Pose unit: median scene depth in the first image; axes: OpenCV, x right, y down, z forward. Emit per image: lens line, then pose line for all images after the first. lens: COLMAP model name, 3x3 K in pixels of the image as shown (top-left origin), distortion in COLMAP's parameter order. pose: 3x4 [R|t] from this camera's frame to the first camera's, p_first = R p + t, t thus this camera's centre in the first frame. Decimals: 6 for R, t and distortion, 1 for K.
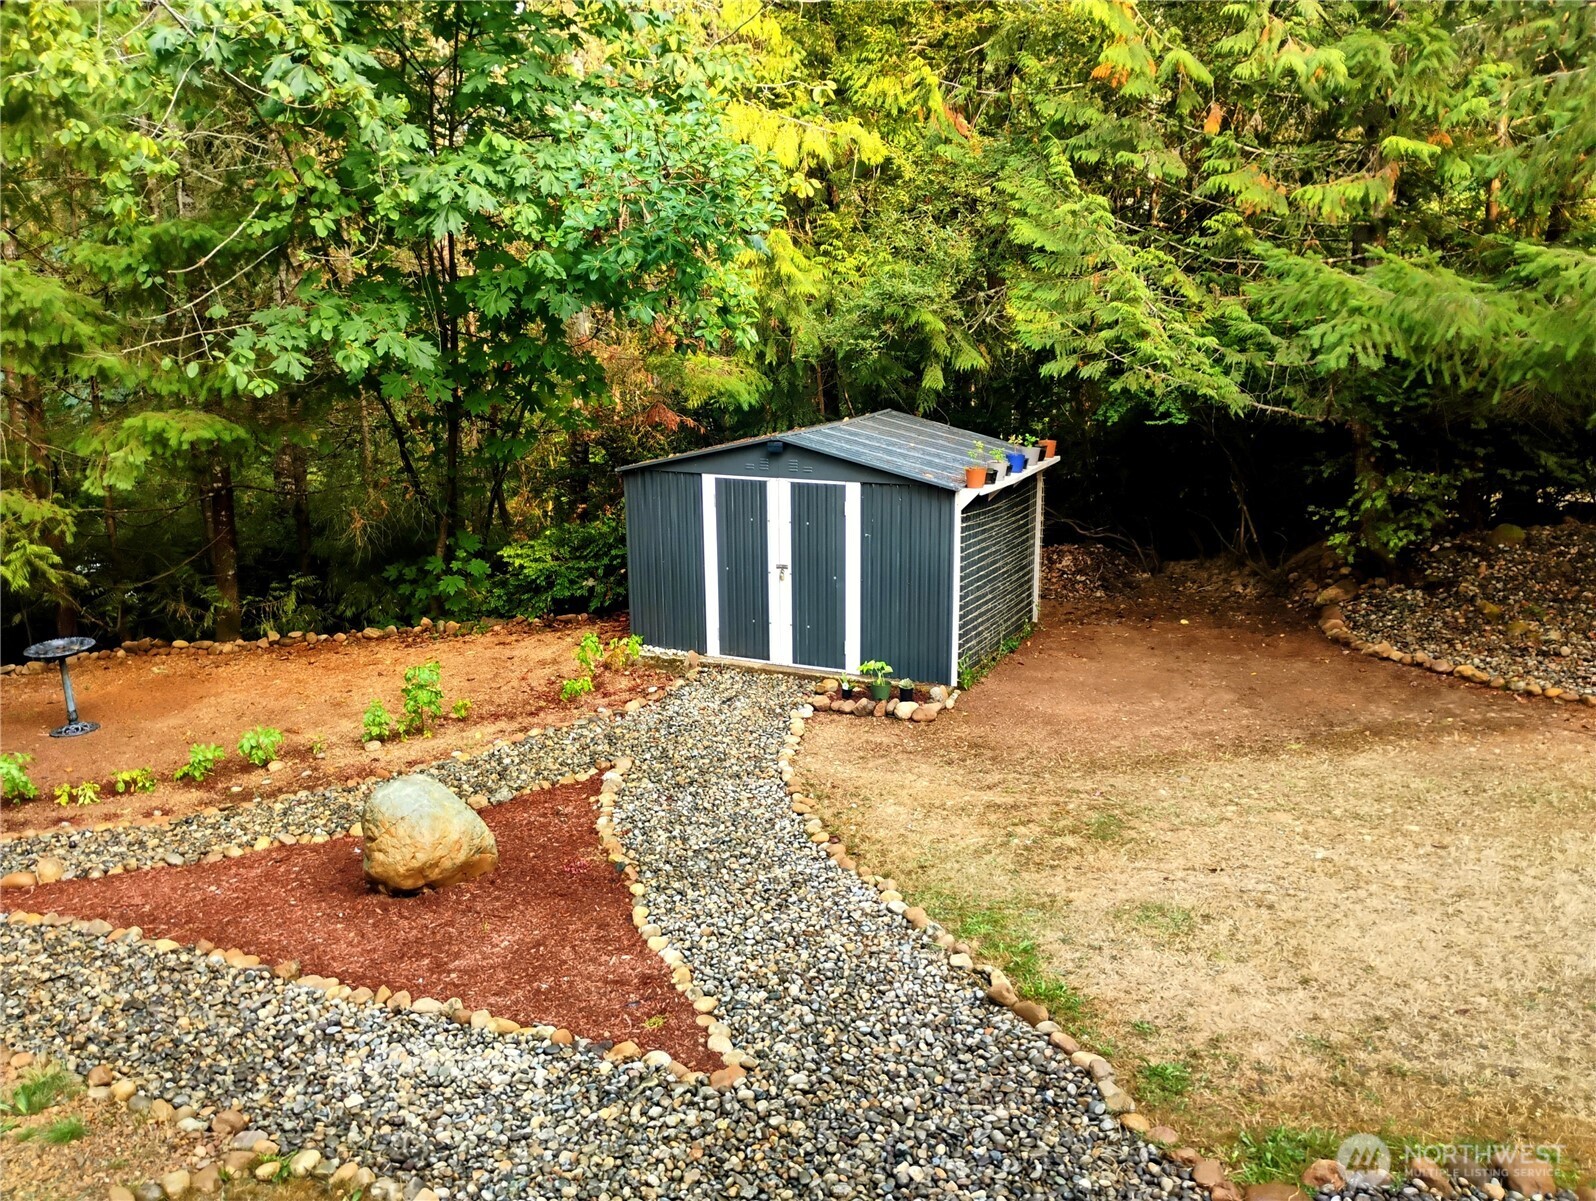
lens RADIAL K [[1331.2, 0, 798.0], [0, 1331.2, 600.5], [0, 0, 1]] dist [0.059427, -0.067930]
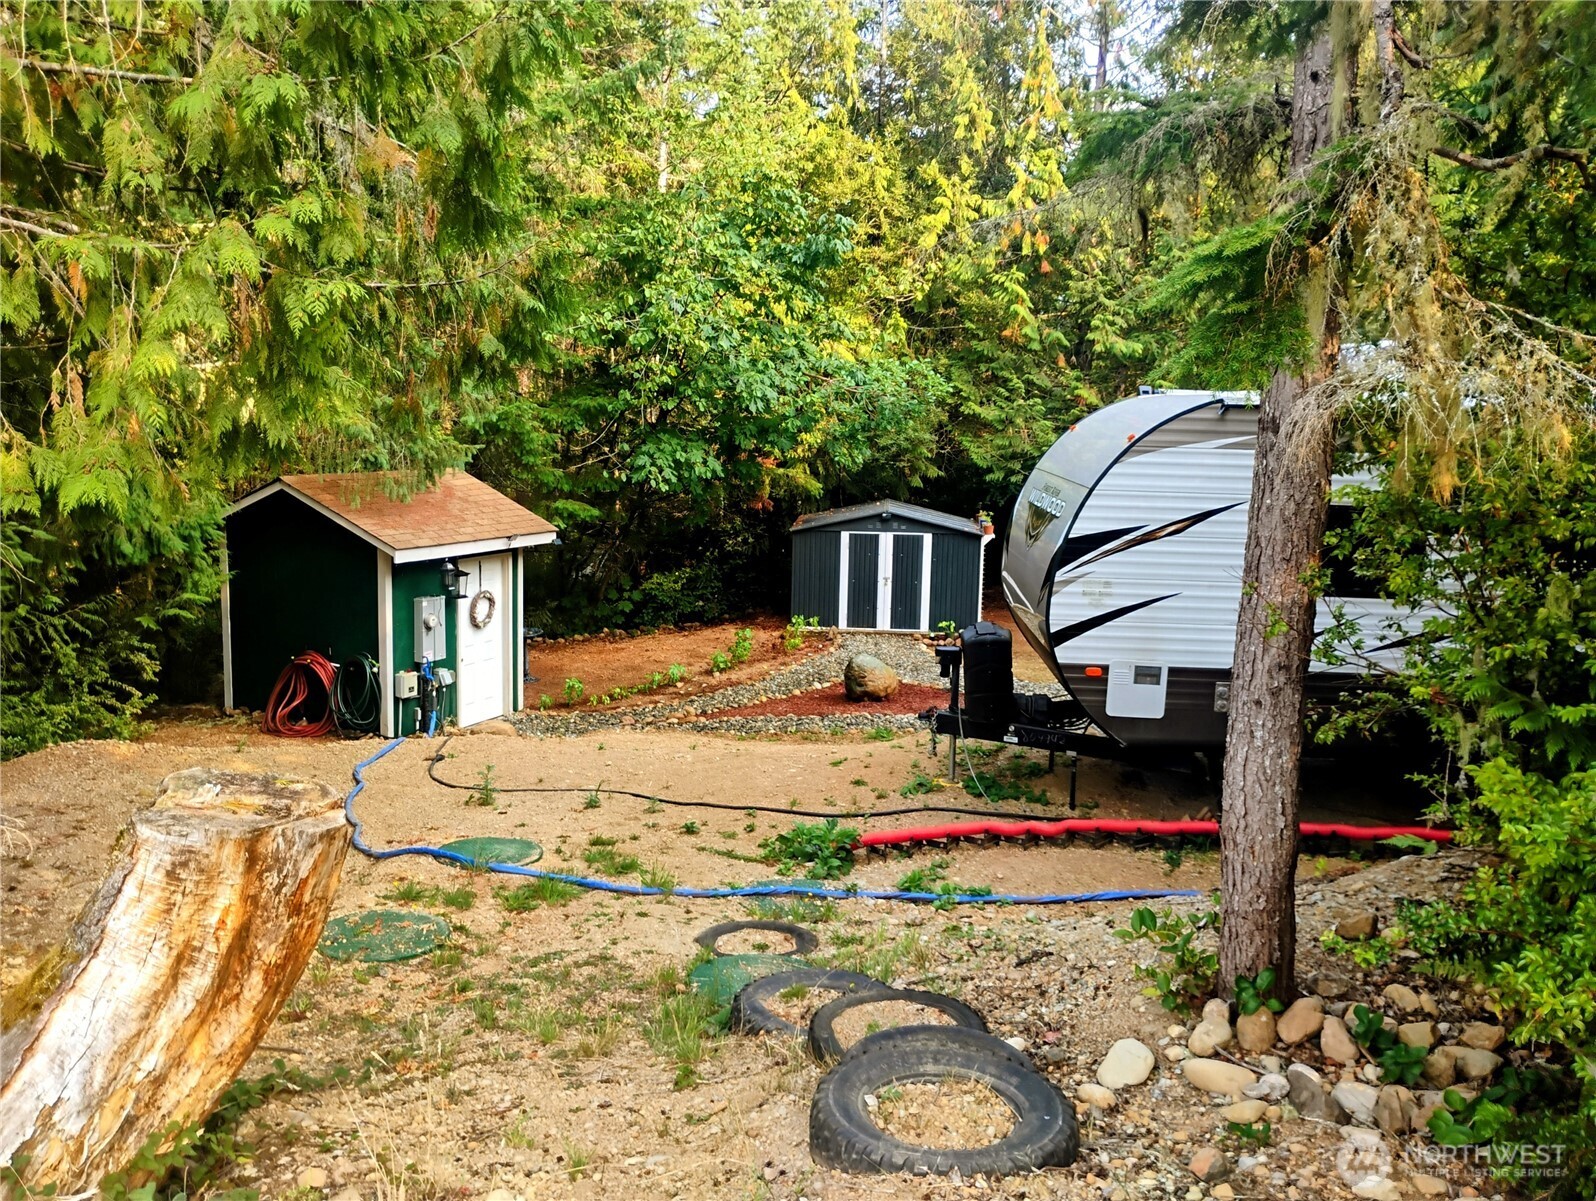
lens RADIAL K [[1331.2, 0, 798.0], [0, 1331.2, 600.5], [0, 0, 1]] dist [0.059427, -0.067930]
pose [[0.932284, -0.029766, 0.360501, -0.821652], [0.055943, 0.996482, -0.062396, 0.119254], [-0.357376, 0.078338, 0.930669, -0.744262]]
